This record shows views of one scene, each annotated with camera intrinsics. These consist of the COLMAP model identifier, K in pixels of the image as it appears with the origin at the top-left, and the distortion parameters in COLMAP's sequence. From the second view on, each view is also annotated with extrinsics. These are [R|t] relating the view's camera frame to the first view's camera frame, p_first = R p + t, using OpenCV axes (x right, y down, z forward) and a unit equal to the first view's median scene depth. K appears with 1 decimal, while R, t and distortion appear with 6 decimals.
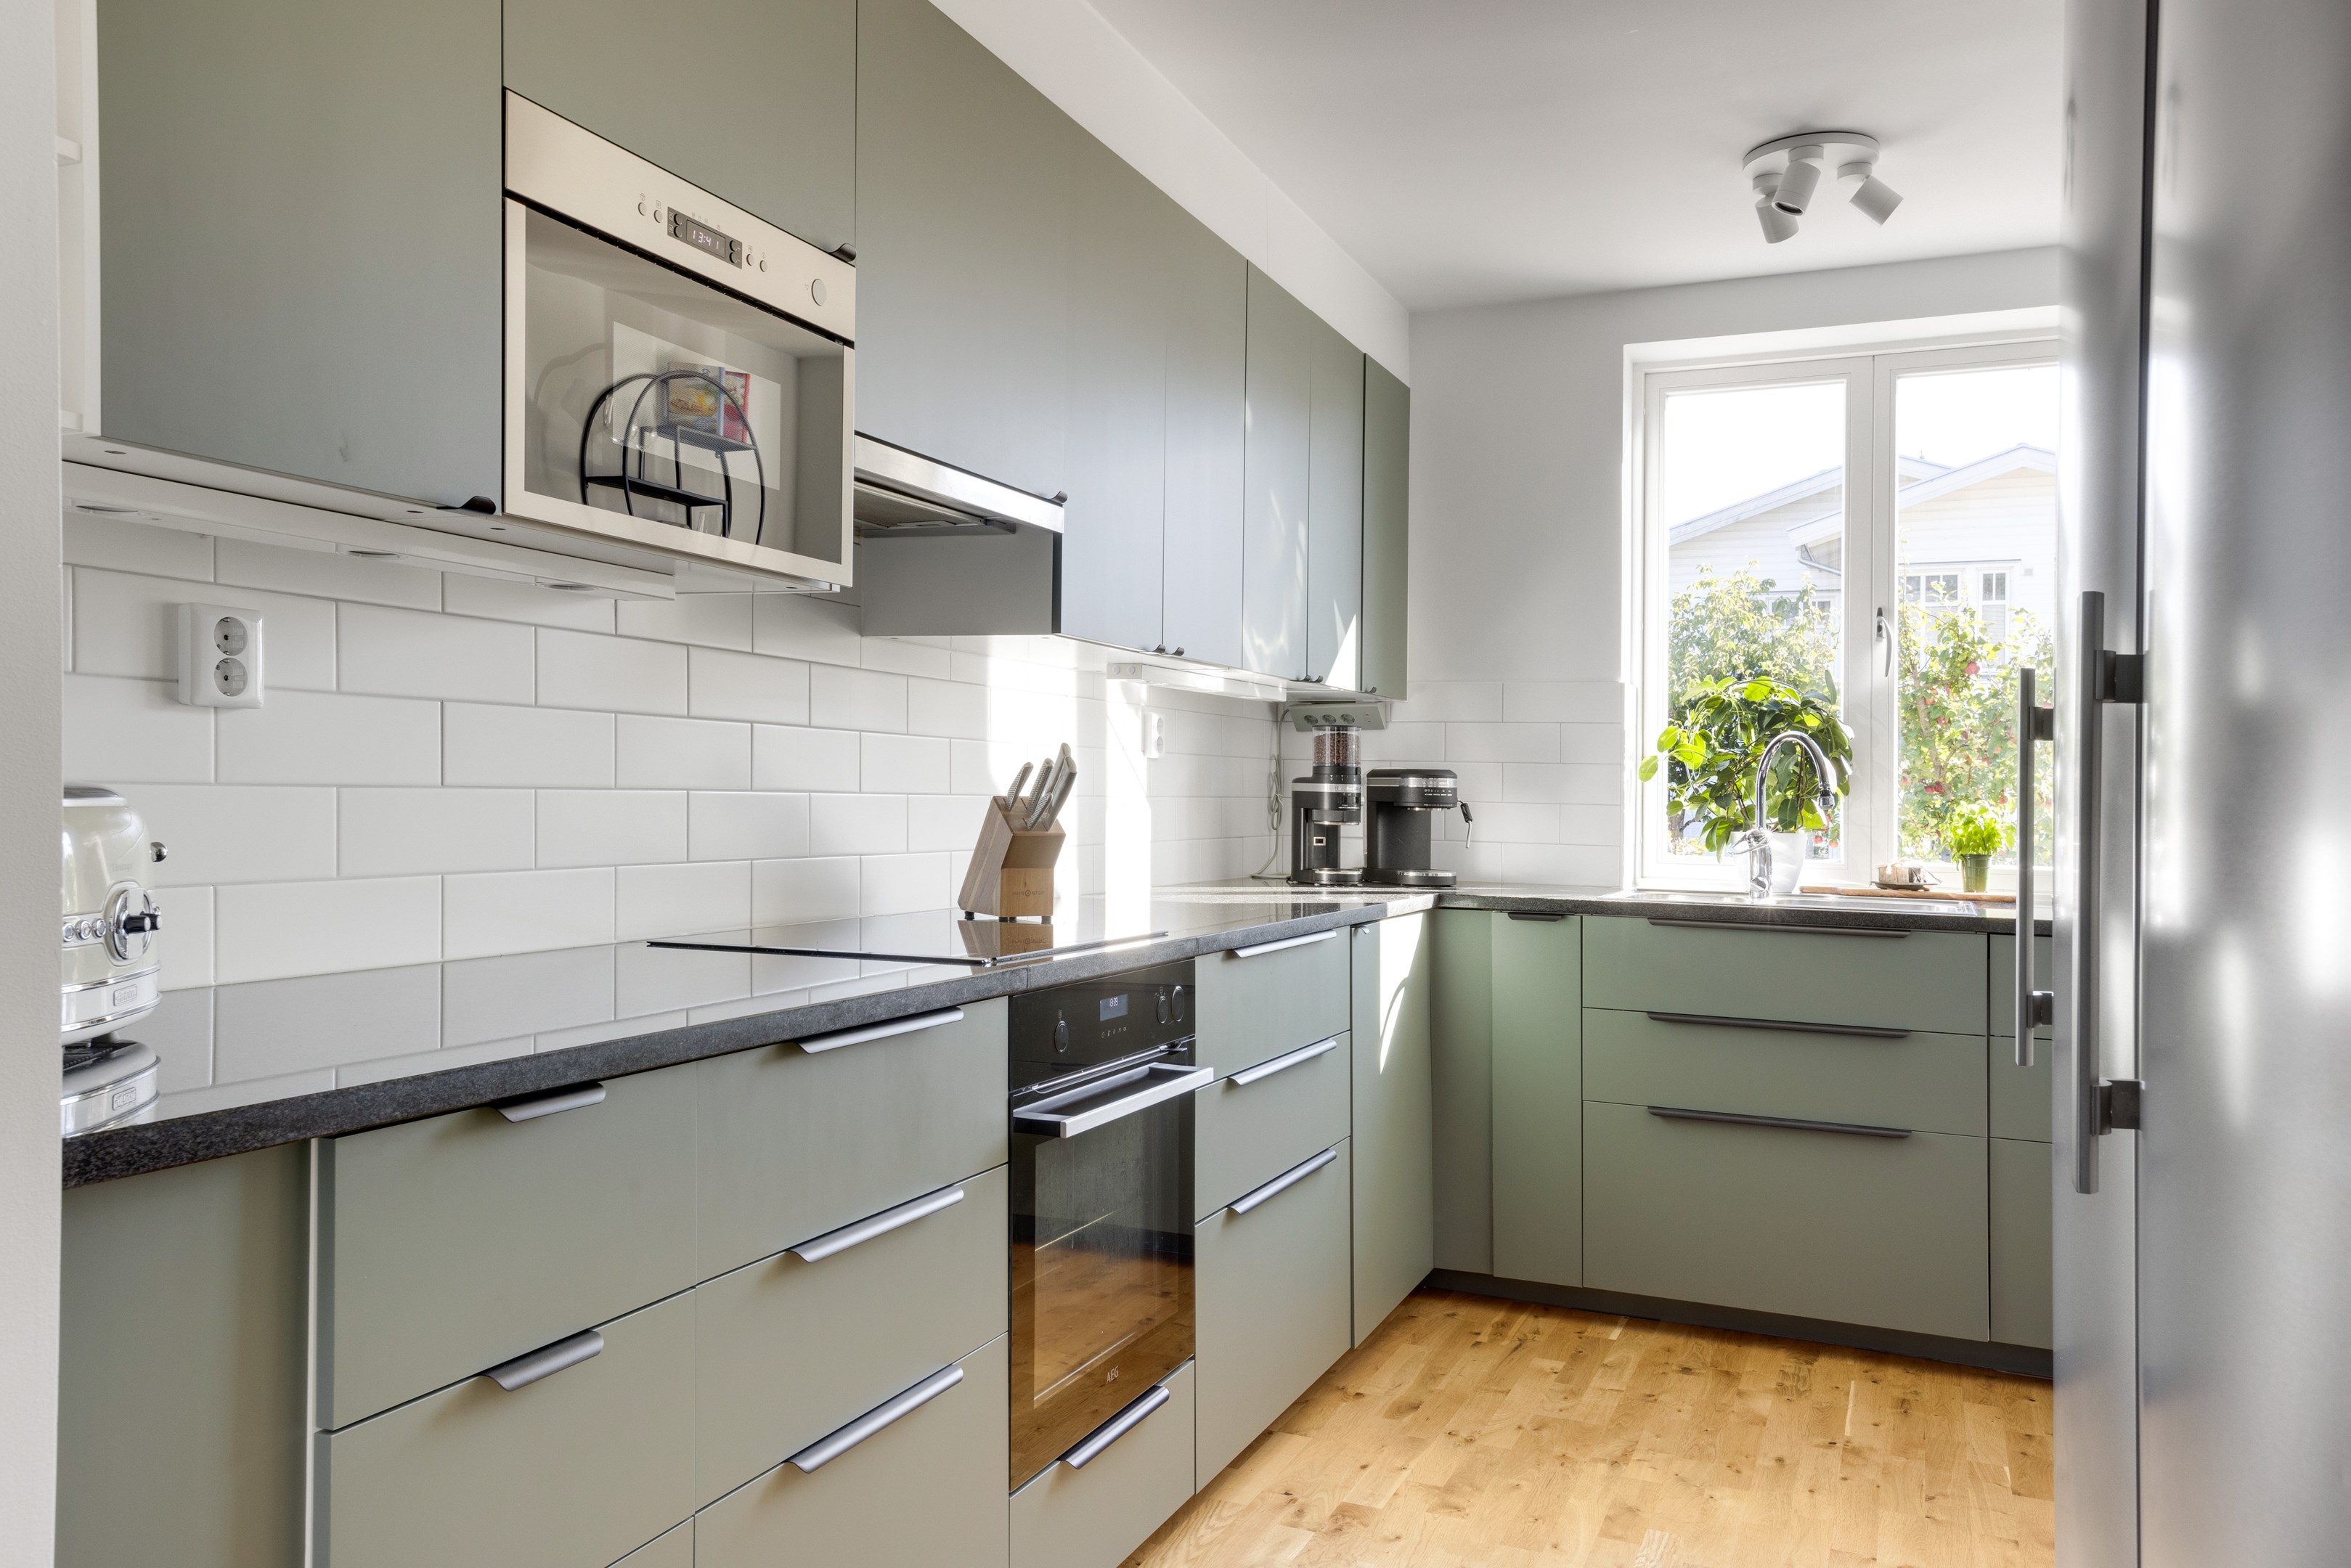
lens RADIAL K [[1796.1, 0, 1127.6], [0, 1796.1, 808.6], [0, 0, 1]] dist [0.071107, -0.000030]
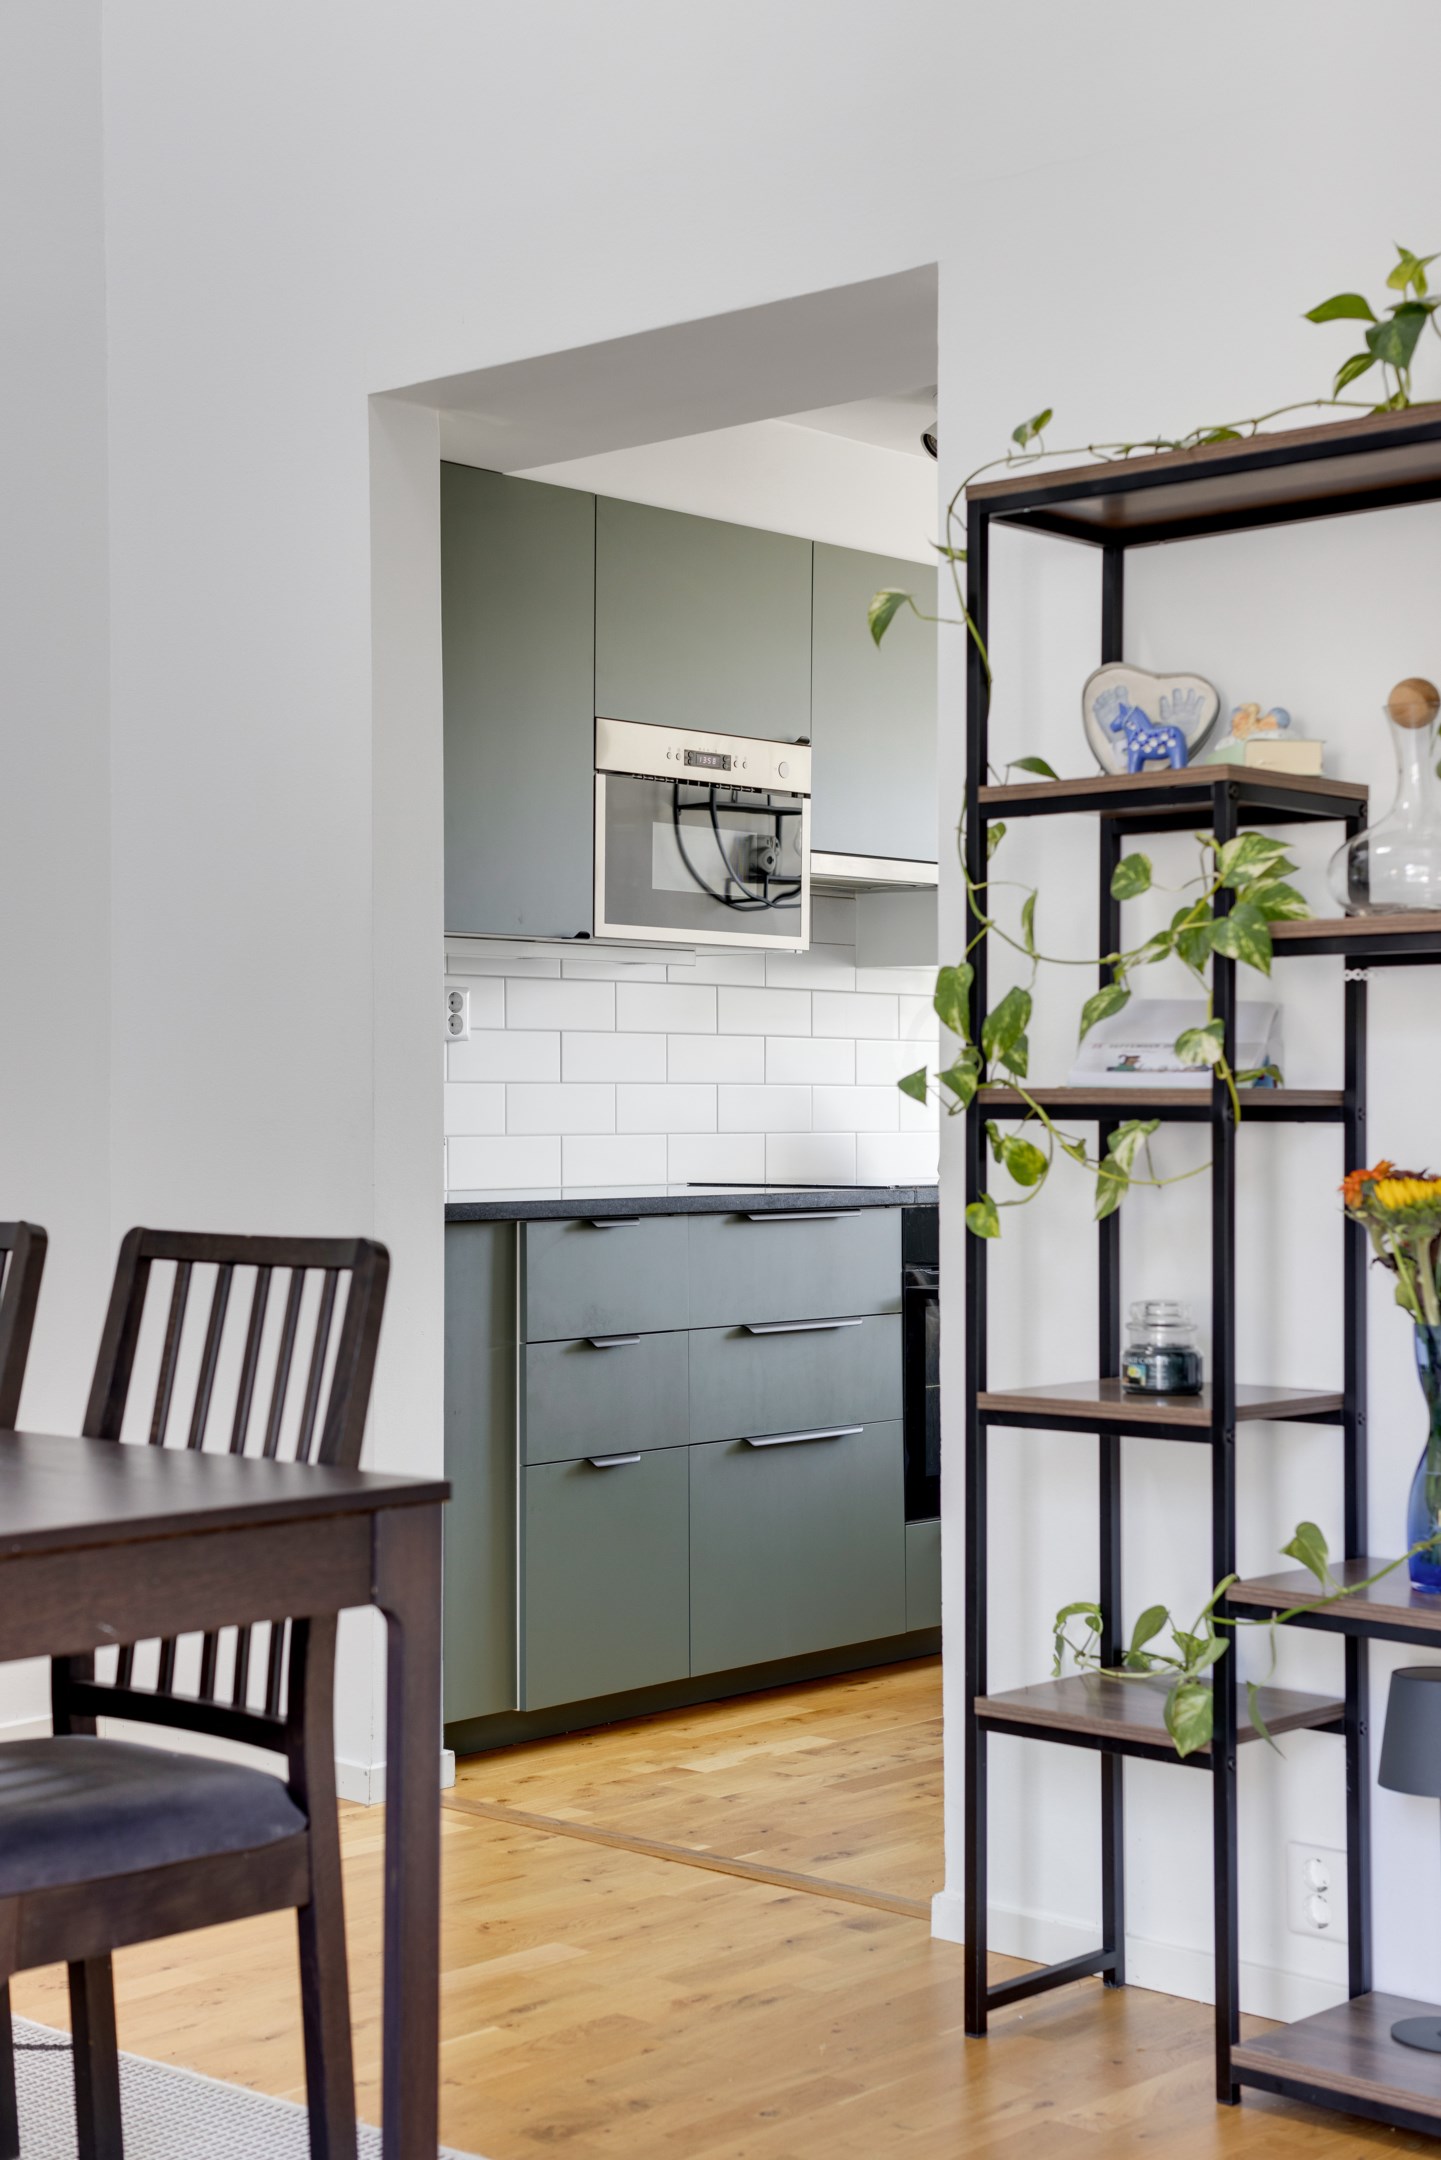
lens RADIAL K [[3050.7, 0, 720.5], [0, 3050.7, 1080.0], [0, 0, 1]] dist [0.166282, -0.092114]
pose [[0.954487, -0.008421, -0.298134, 0.365397], [0.002446, 0.999789, -0.020408, 0.024985], [0.298243, 0.018750, 0.954306, -0.998374]]
